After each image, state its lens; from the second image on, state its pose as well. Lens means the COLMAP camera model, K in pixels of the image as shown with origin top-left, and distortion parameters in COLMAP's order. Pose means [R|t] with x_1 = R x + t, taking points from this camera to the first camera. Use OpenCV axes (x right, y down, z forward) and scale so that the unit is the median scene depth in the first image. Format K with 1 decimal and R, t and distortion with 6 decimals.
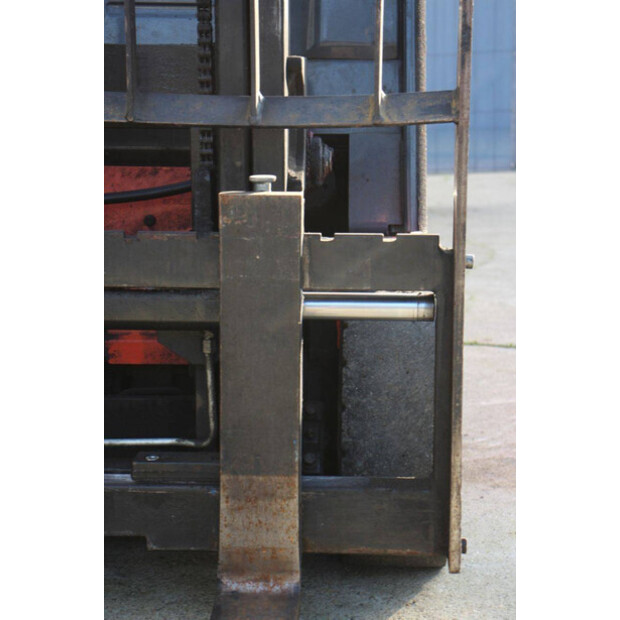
lens RADIAL K [[1473.7, 0, 310.7], [0, 1473.7, 310.0], [0, 0, 1]] dist [0.393656, 0.000000]
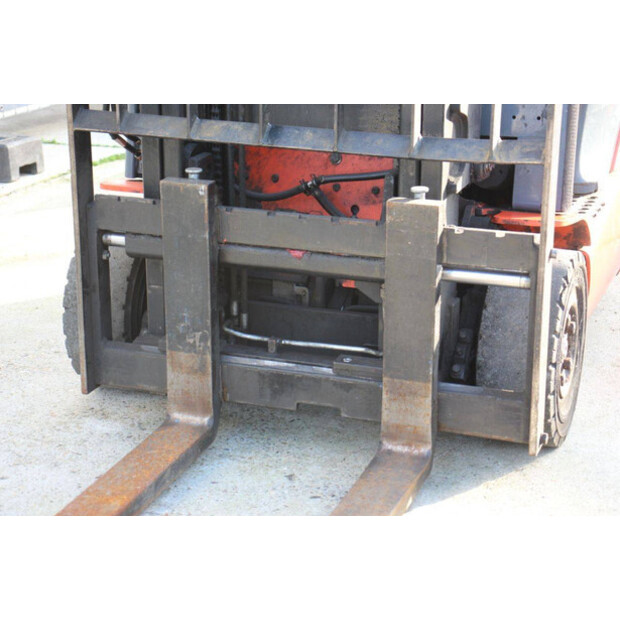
lens RADIAL K [[1473.7, 0, 310.2], [0, 1473.7, 311.2], [0, 0, 1]] dist [0.393656, 0.000000]
pose [[0.956634, 0.089620, -0.277164, 0.287324], [-0.052835, 0.989097, 0.137460, -0.165253], [0.286462, -0.116855, 0.950939, -0.484938]]
